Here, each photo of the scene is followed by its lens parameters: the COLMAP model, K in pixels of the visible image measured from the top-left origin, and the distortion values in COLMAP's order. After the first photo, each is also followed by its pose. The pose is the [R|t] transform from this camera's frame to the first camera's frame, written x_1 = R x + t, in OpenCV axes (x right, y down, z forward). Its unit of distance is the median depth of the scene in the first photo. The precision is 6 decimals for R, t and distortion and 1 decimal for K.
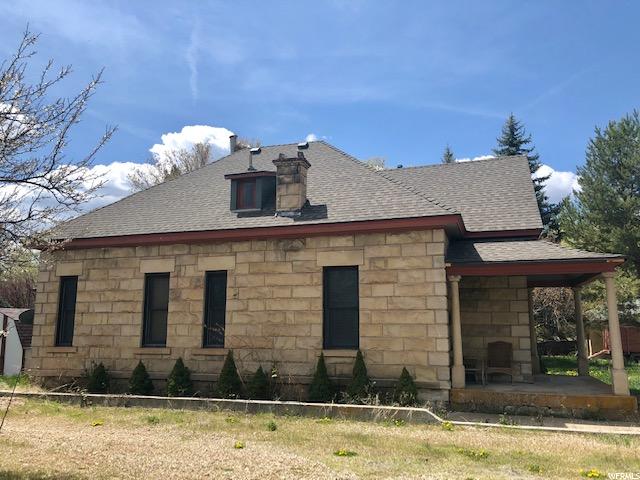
lens RADIAL K [[517.4, 0, 320.0], [0, 517.4, 240.0], [0, 0, 1]] dist [0.052548, -0.006592]
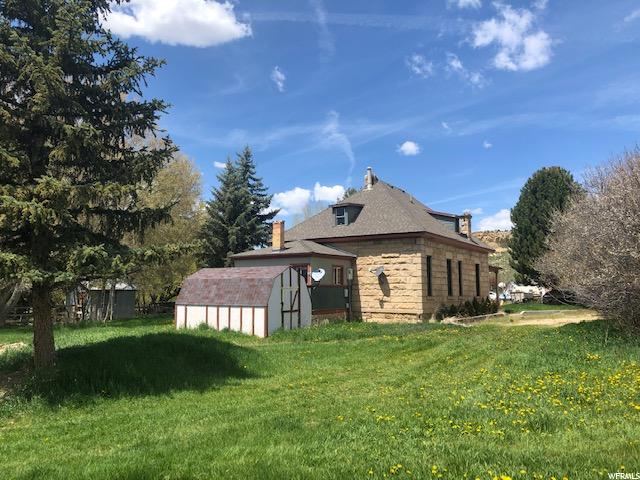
lens RADIAL K [[517.4, 0, 320.0], [0, 517.4, 240.0], [0, 0, 1]] dist [0.052548, -0.006592]
pose [[0.254353, 0.100957, 0.961828, -2.544416], [-0.155549, 0.985859, -0.062345, 0.208305], [-0.954520, -0.133754, 0.266460, 1.038421]]
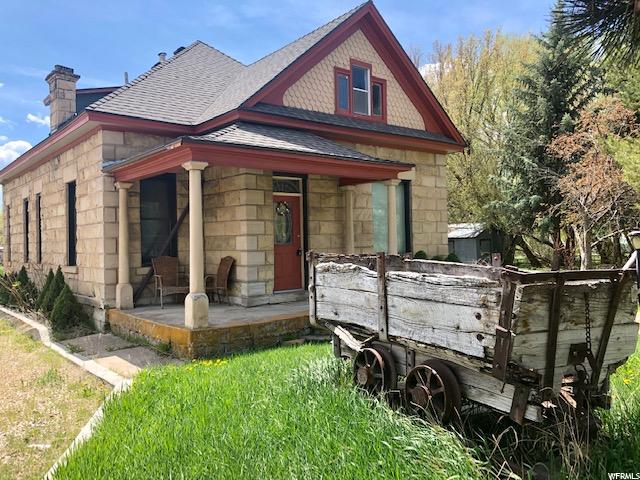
lens RADIAL K [[517.4, 0, 320.0], [0, 517.4, 240.0], [0, 0, 1]] dist [0.052548, -0.006592]
pose [[0.840611, -0.022166, -0.541186, 0.921326], [0.111618, 0.984806, 0.133039, 0.077606], [0.530014, -0.172240, 0.830313, 0.407054]]
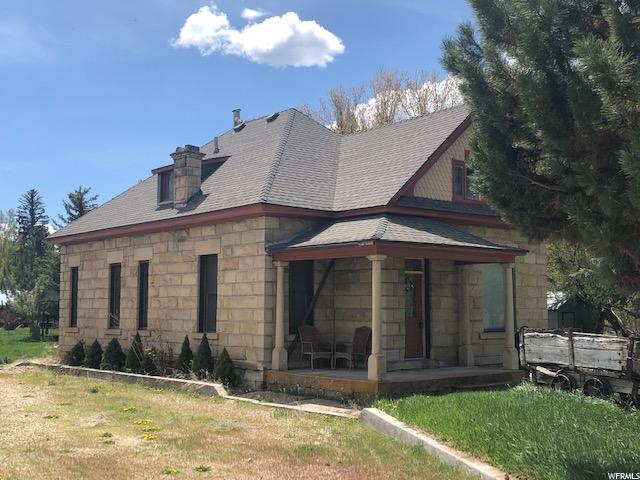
lens RADIAL K [[781.4, 0, 320.0], [0, 781.4, 240.0], [0, 0, 1]] dist [0.074906, -0.020989]
pose [[0.854274, -0.045340, -0.517842, 1.024699], [0.087021, 0.994604, 0.056474, -0.047143], [0.512487, -0.093307, 0.853610, -0.229520]]
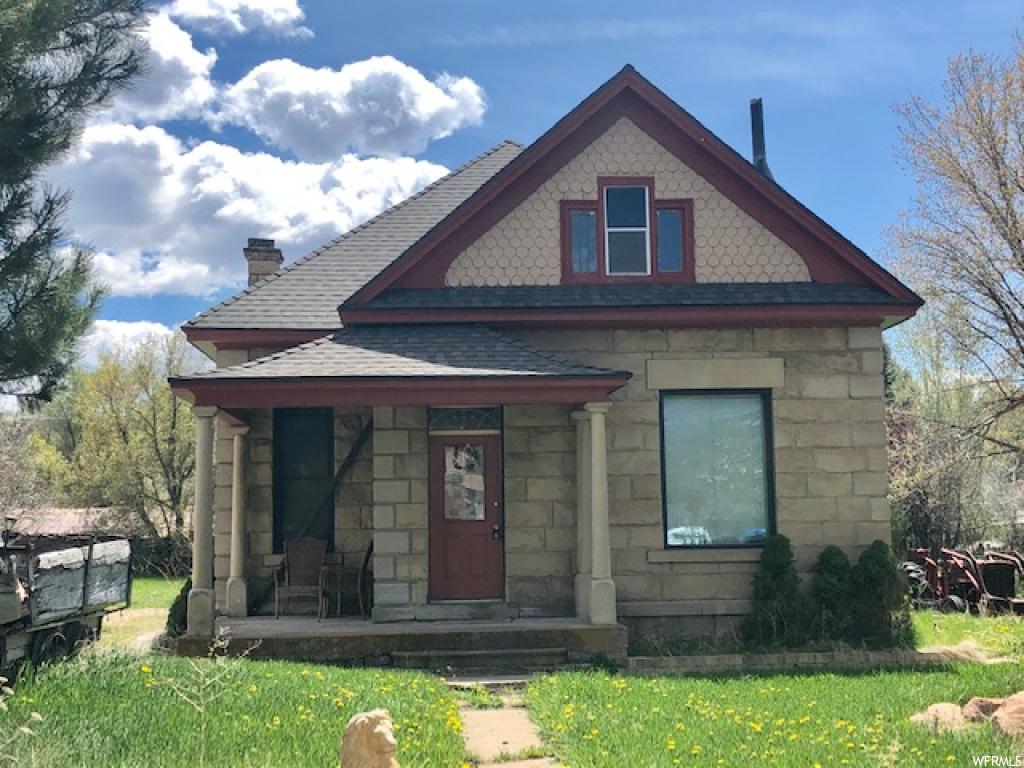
lens RADIAL K [[1406.4, 0, 512.0], [0, 1406.4, 384.0], [0, 0, 1]] dist [0.186529, -0.004023]
pose [[0.358096, -0.106397, -0.927603, 1.688569], [0.167848, 0.984637, -0.048142, 0.137431], [0.918474, -0.138457, 0.370453, 0.646982]]
